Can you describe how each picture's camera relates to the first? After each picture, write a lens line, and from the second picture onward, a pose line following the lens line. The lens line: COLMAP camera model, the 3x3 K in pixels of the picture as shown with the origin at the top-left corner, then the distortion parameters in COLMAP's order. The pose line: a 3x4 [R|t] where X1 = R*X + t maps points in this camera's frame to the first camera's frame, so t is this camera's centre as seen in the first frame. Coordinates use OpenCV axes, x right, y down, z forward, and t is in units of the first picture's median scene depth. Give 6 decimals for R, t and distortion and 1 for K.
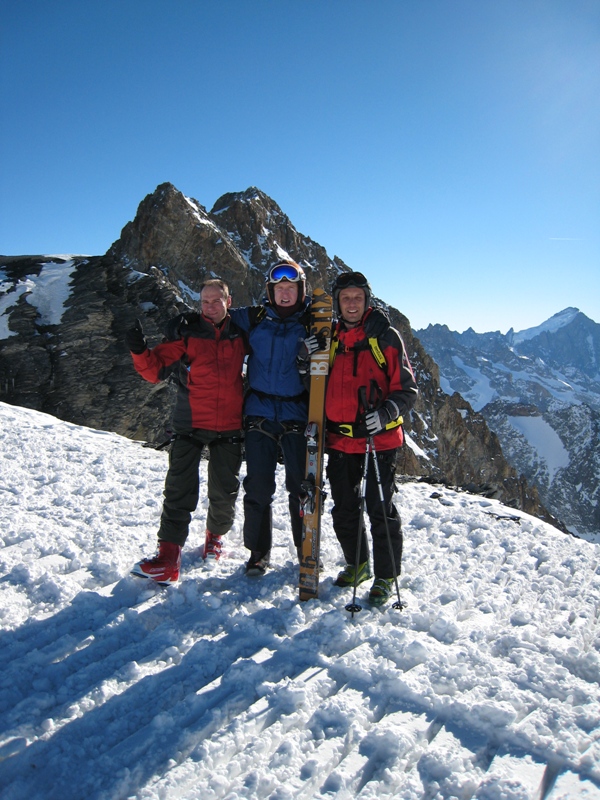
lens RADIAL K [[654.8, 0, 296.8], [0, 654.8, 396.8], [0, 0, 1]] dist [-0.165334, 0.106173]
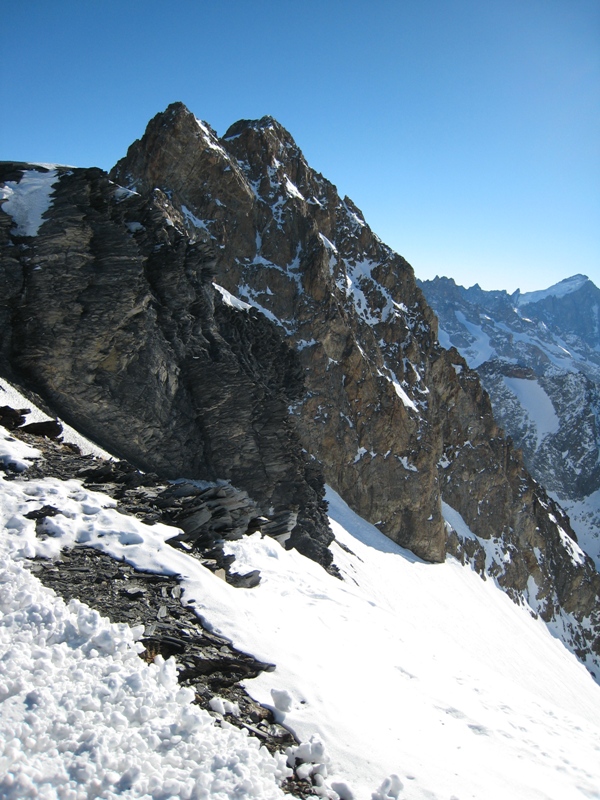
lens RADIAL K [[654.8, 0, 297.1], [0, 654.8, 402.3], [0, 0, 1]] dist [-0.165334, 0.106173]
pose [[0.995271, 0.096492, 0.011148, 0.006078], [-0.097125, 0.990161, 0.100735, -0.000210], [-0.001318, -0.101341, 0.994851, 0.006688]]
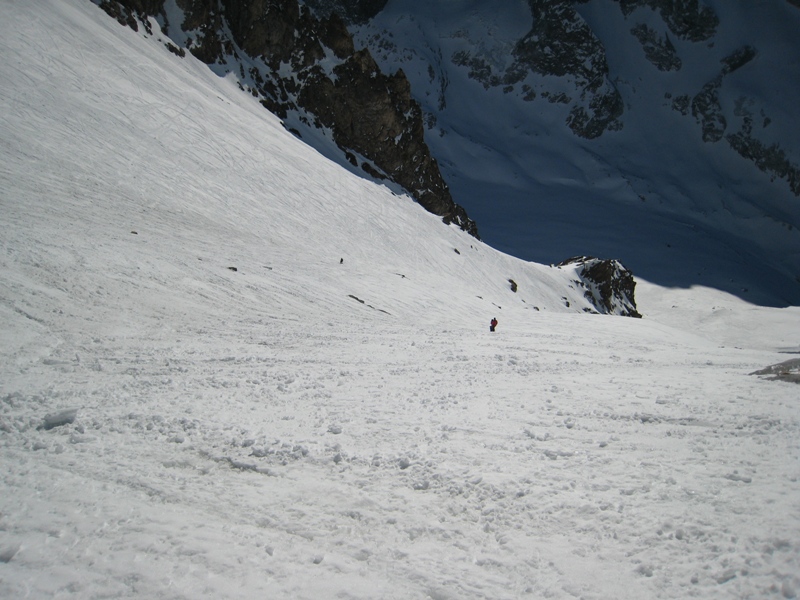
lens RADIAL K [[654.8, 0, 387.7], [0, 654.8, 304.0], [0, 0, 1]] dist [-0.165334, 0.106173]
pose [[0.905902, -0.200836, 0.372836, 0.625847], [-0.032029, 0.845380, 0.533204, 0.516775], [-0.422274, -0.494972, 0.759399, 0.507236]]
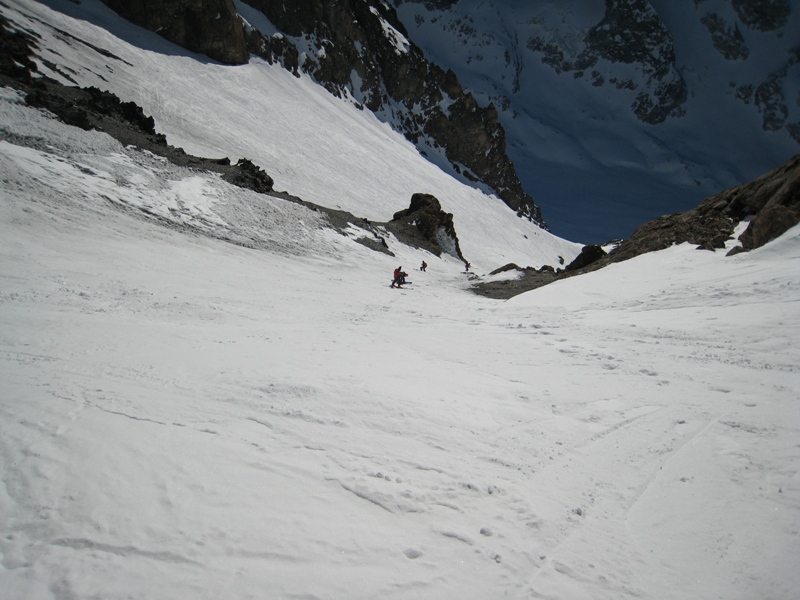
lens RADIAL K [[654.8, 0, 385.9], [0, 654.8, 300.3], [0, 0, 1]] dist [-0.165334, 0.106173]
pose [[0.946094, -0.171128, 0.274995, 0.222785], [-0.020327, 0.815983, 0.577718, 0.085811], [-0.323255, -0.552165, 0.768518, -0.080527]]
